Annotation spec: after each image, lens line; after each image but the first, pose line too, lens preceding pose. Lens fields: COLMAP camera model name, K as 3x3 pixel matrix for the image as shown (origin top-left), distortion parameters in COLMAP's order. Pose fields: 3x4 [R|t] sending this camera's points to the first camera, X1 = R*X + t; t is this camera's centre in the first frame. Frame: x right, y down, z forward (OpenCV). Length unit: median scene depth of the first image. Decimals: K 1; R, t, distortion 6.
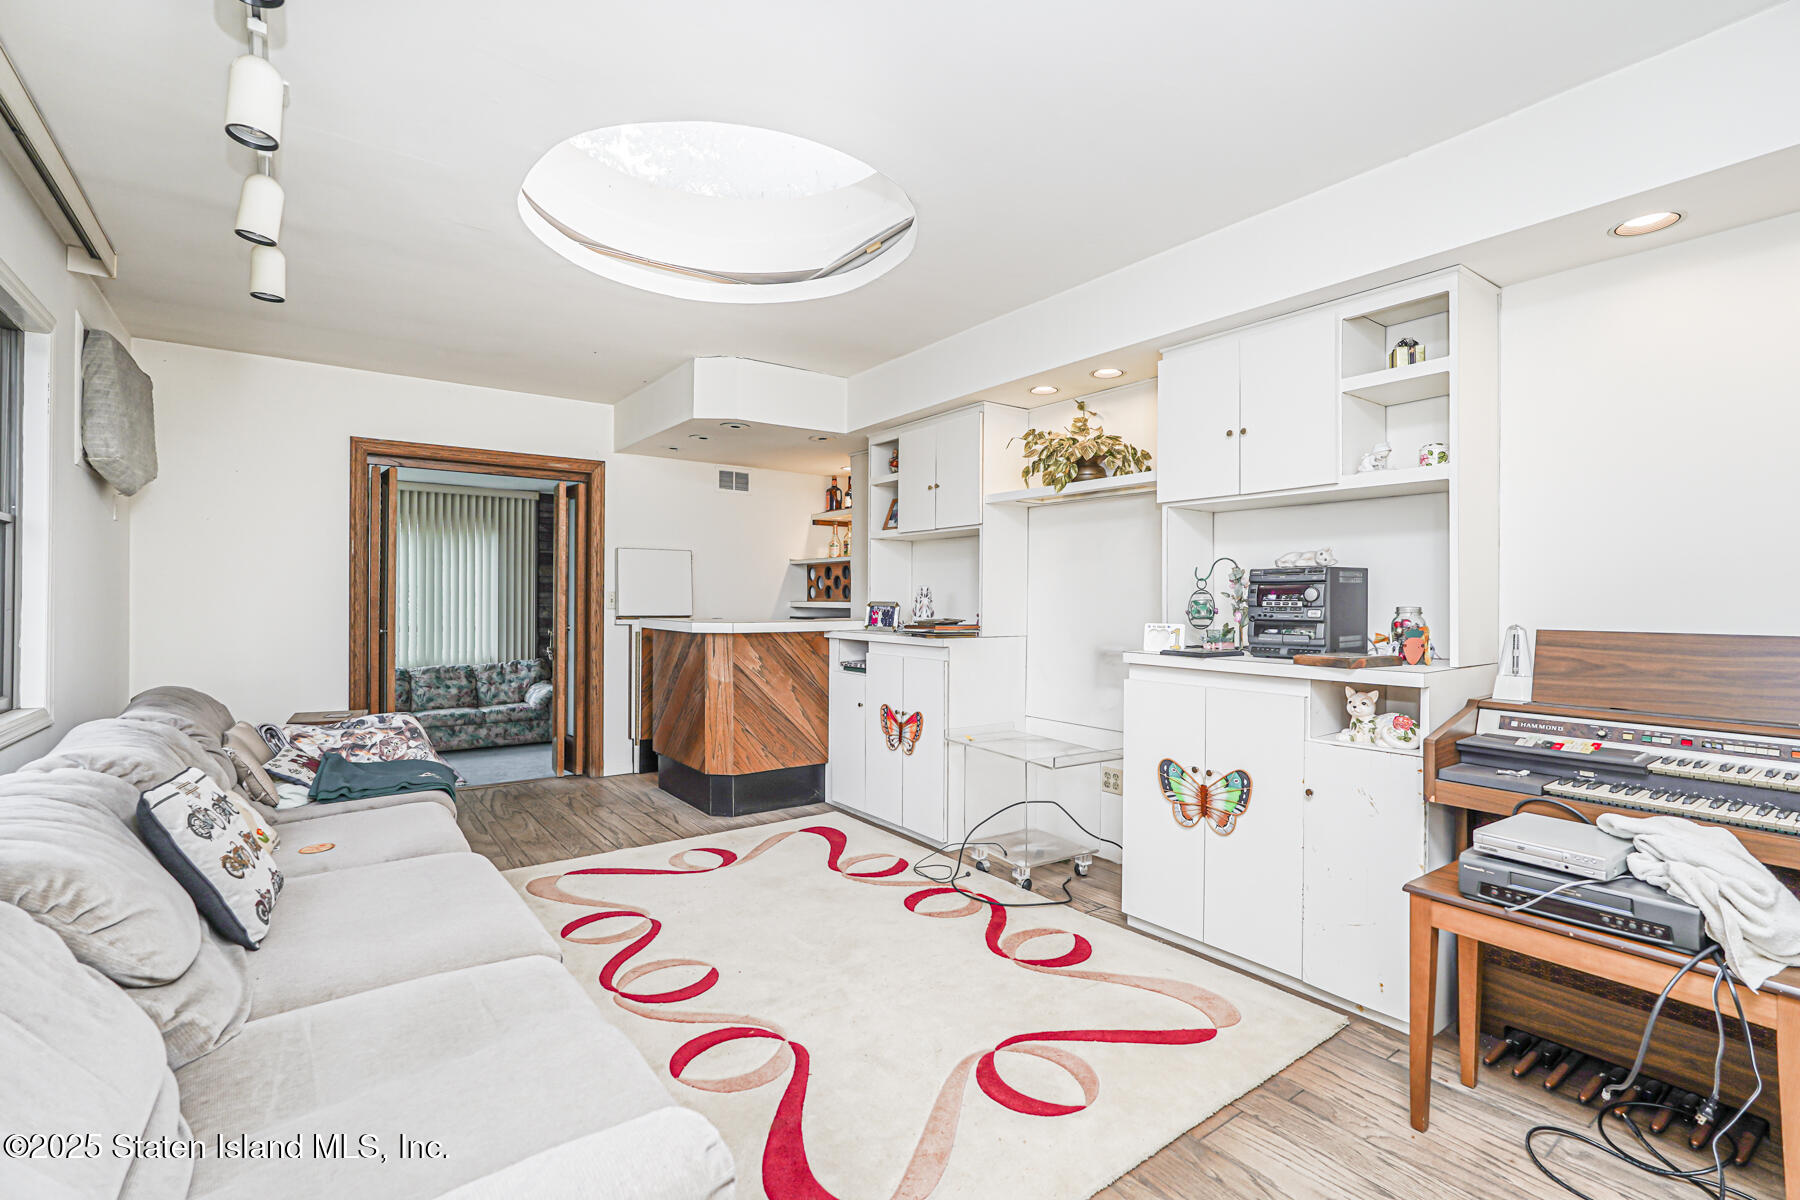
lens RADIAL K [[818.6, 0, 900.0], [0, 818.6, 600.0], [0, 0, 1]] dist [-0.021279, 0.012763]
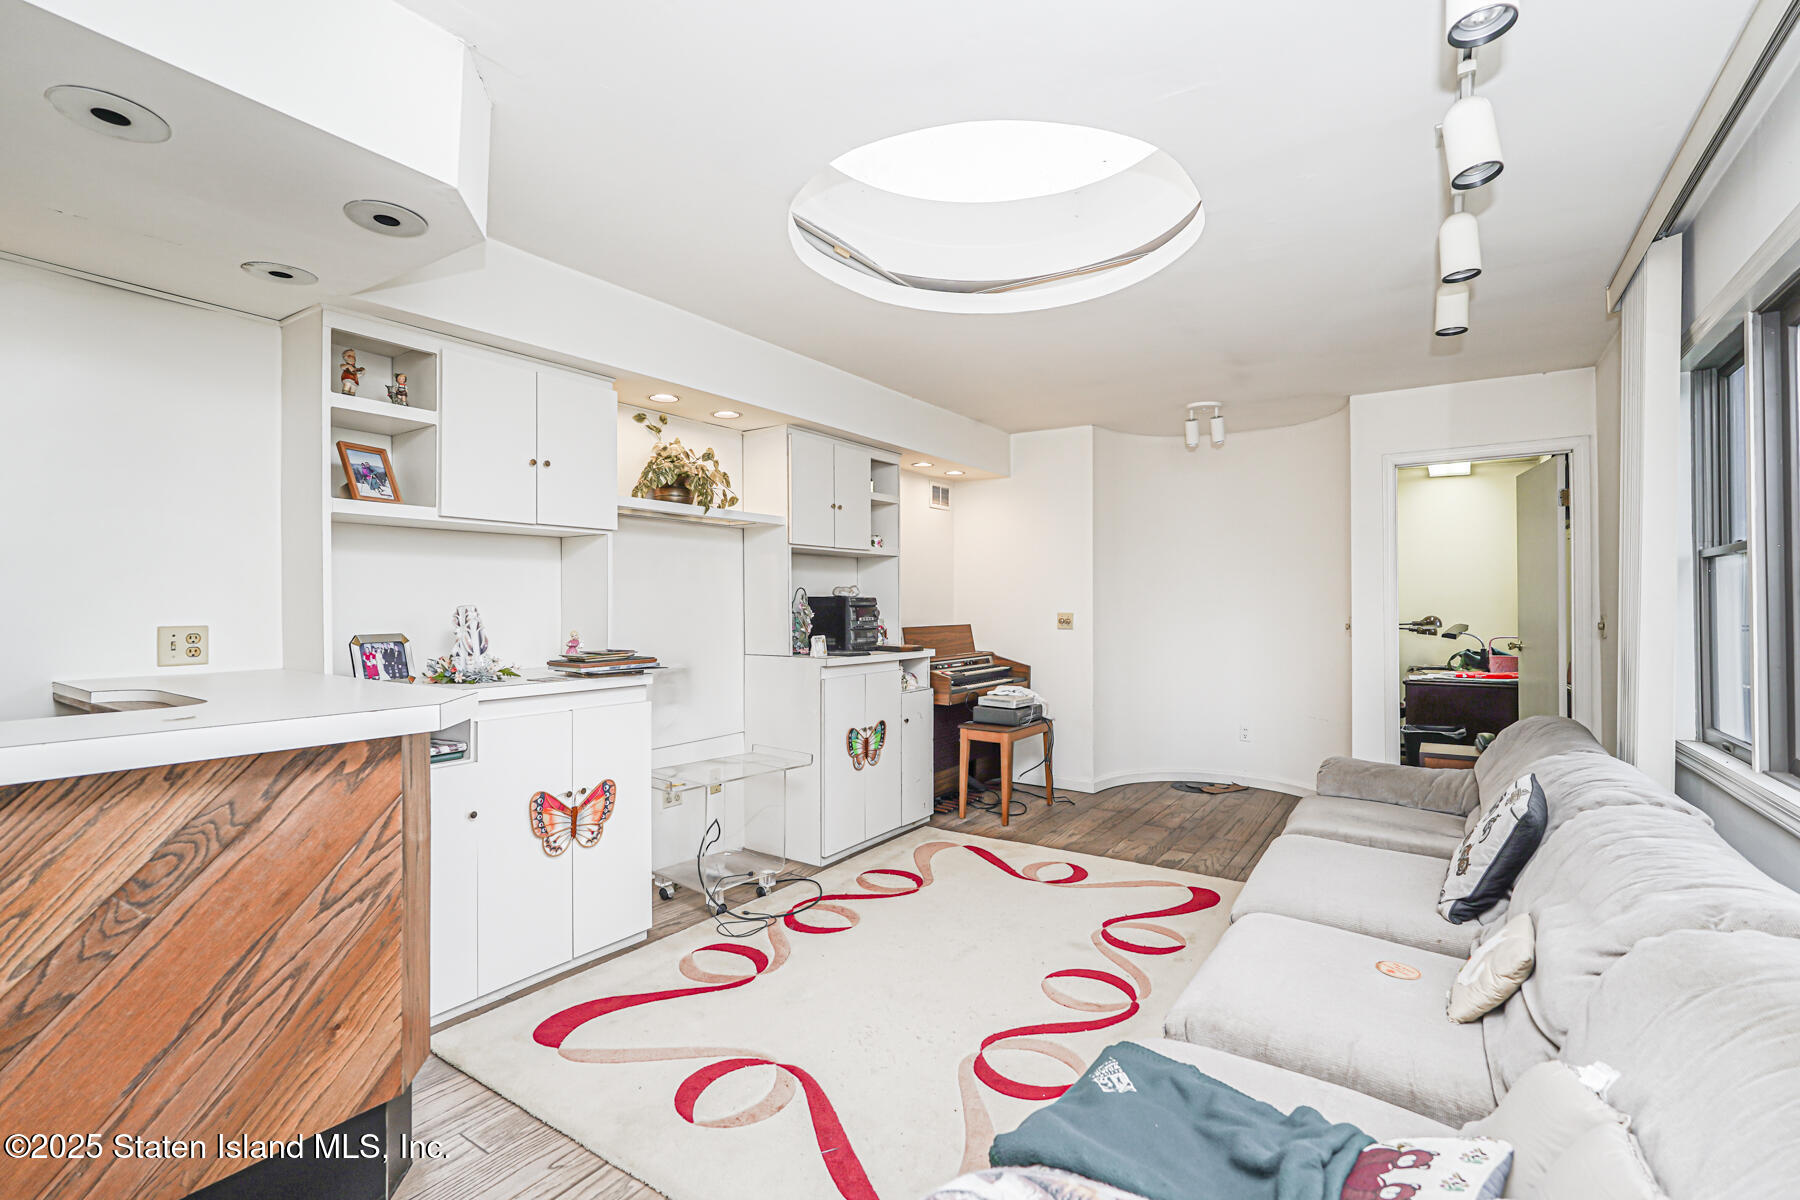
lens RADIAL K [[818.6, 0, 900.0], [0, 818.6, 600.0], [0, 0, 1]] dist [-0.021279, 0.012763]
pose [[-0.341822, -0.000638, 0.939765, -0.921288], [0.002118, 0.999997, 0.001449, -0.029502], [-0.939762, 0.002485, -0.341819, 1.229824]]
